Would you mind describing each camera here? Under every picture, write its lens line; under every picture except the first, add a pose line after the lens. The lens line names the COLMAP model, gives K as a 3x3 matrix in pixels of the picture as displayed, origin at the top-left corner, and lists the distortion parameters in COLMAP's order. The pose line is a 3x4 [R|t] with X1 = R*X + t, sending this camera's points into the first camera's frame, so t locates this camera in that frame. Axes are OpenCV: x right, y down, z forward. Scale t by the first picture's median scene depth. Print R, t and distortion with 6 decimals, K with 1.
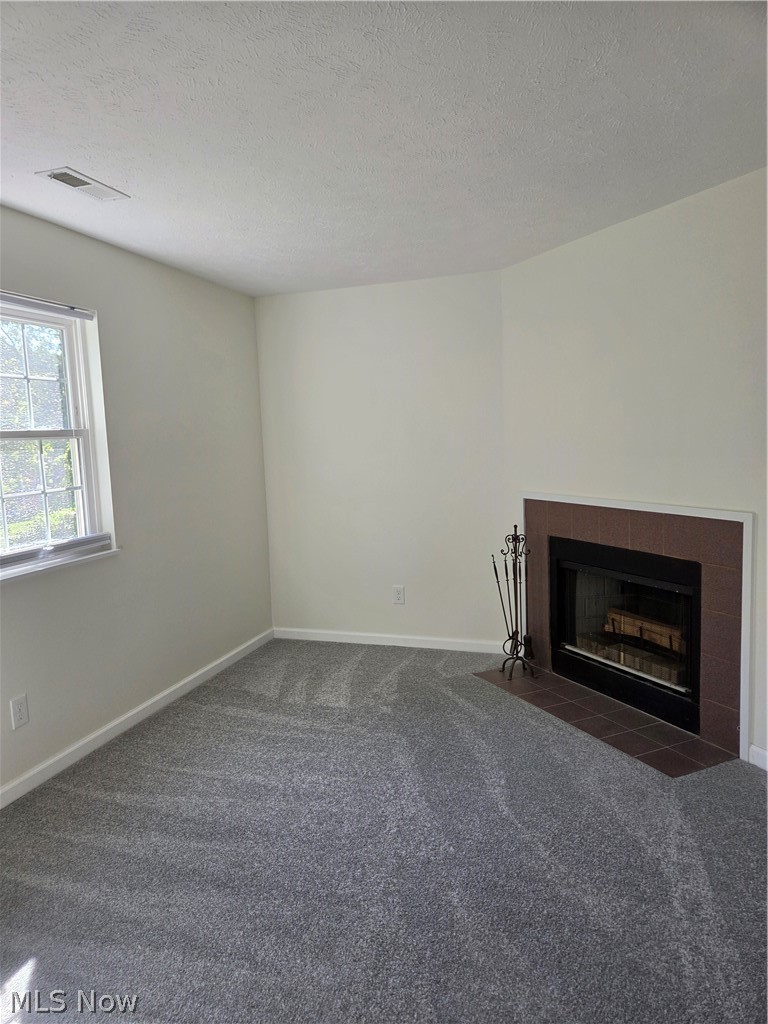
lens RADIAL K [[685.5, 0, 382.3], [0, 685.5, 510.7], [0, 0, 1]] dist [0.079321, -0.075775]
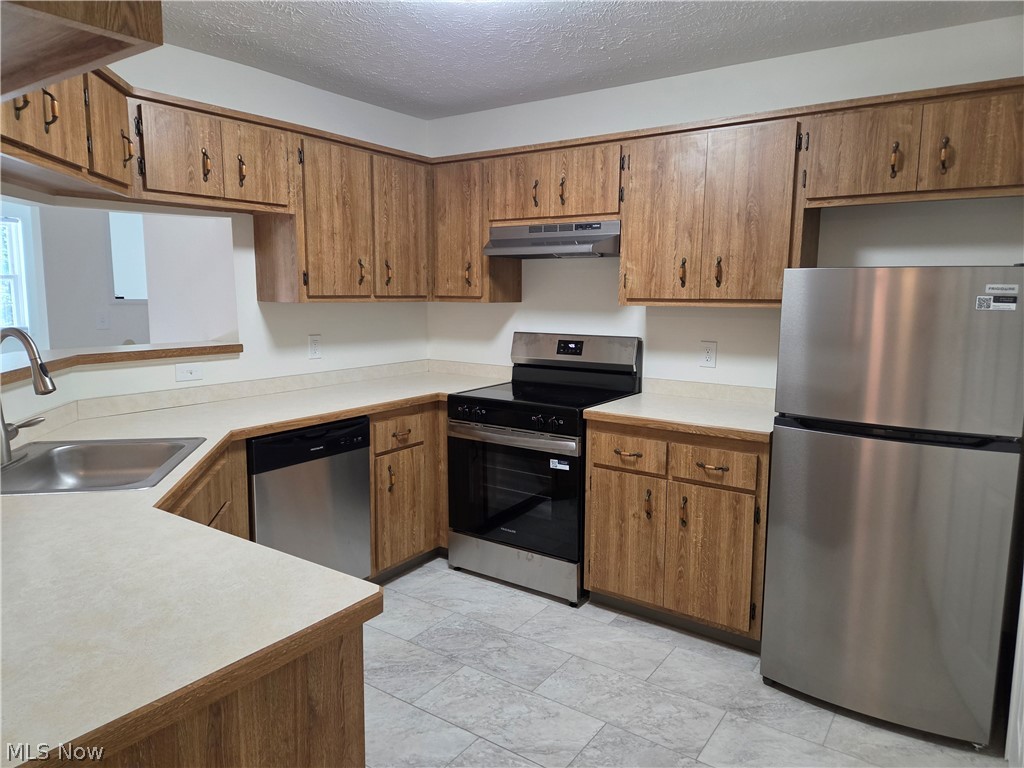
lens RADIAL K [[685.5, 0, 512.8], [0, 685.5, 377.5], [0, 0, 1]] dist [0.079321, -0.075775]
pose [[0.960867, 0.077066, -0.266076, 1.517126], [-0.072573, 0.997006, 0.026692, 0.022299], [0.267336, -0.006337, 0.963582, -0.588639]]
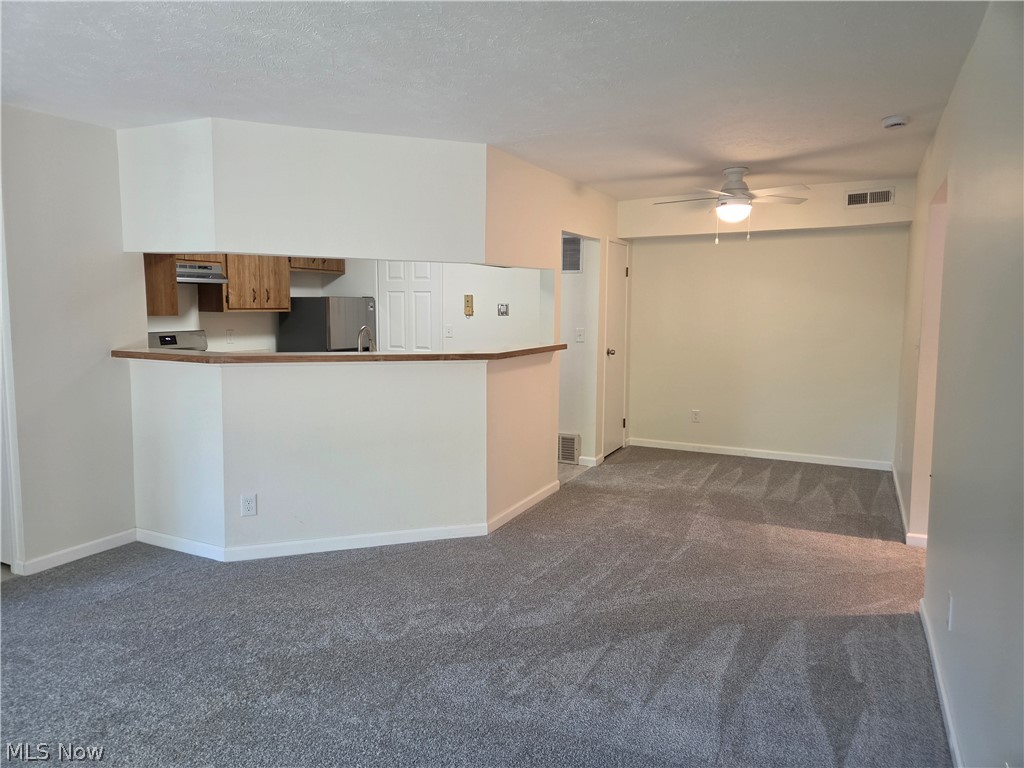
lens RADIAL K [[685.5, 0, 501.1], [0, 685.5, 376.8], [0, 0, 1]] dist [0.079321, -0.075775]
pose [[0.137640, -0.068899, 0.988083, -0.204284], [0.100519, 0.993399, 0.055267, 0.072382], [-0.985369, 0.091714, 0.143657, -0.564370]]
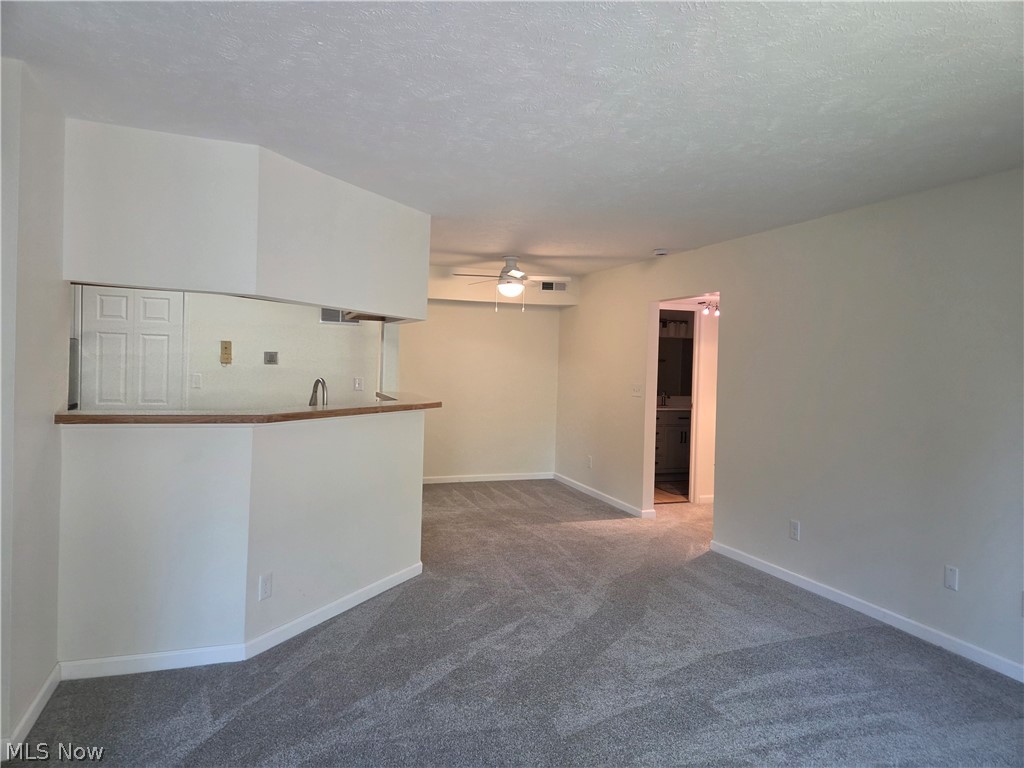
lens RADIAL K [[685.5, 0, 518.3], [0, 685.5, 379.9], [0, 0, 1]] dist [0.079321, -0.075775]
pose [[-0.633460, -0.006779, 0.773746, -0.141791], [0.078572, 0.994229, 0.073037, -0.029117], [-0.769776, 0.107061, -0.629271, 0.319226]]
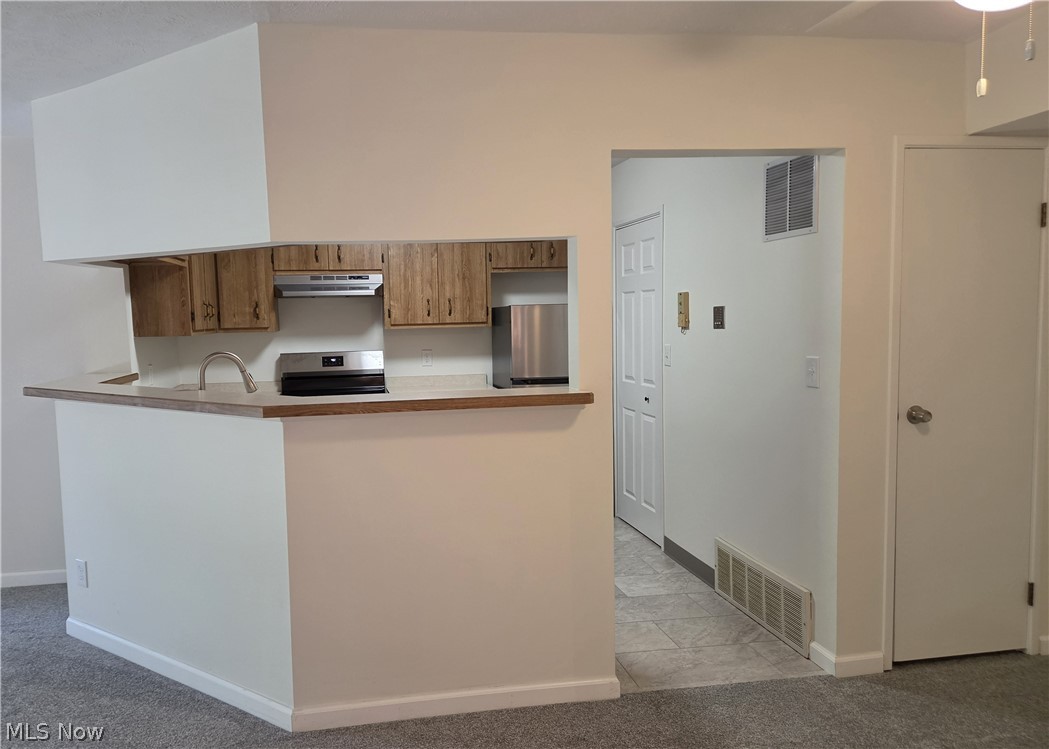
lens RADIAL K [[756.5, 0, 461.3], [0, 756.5, 384.7], [0, 0, 1]] dist [0.059198, -0.030797]
pose [[0.883490, -0.027082, 0.467667, 0.805967], [0.045237, 0.998594, -0.027632, 0.104827], [-0.466261, 0.045568, 0.883473, -1.108830]]
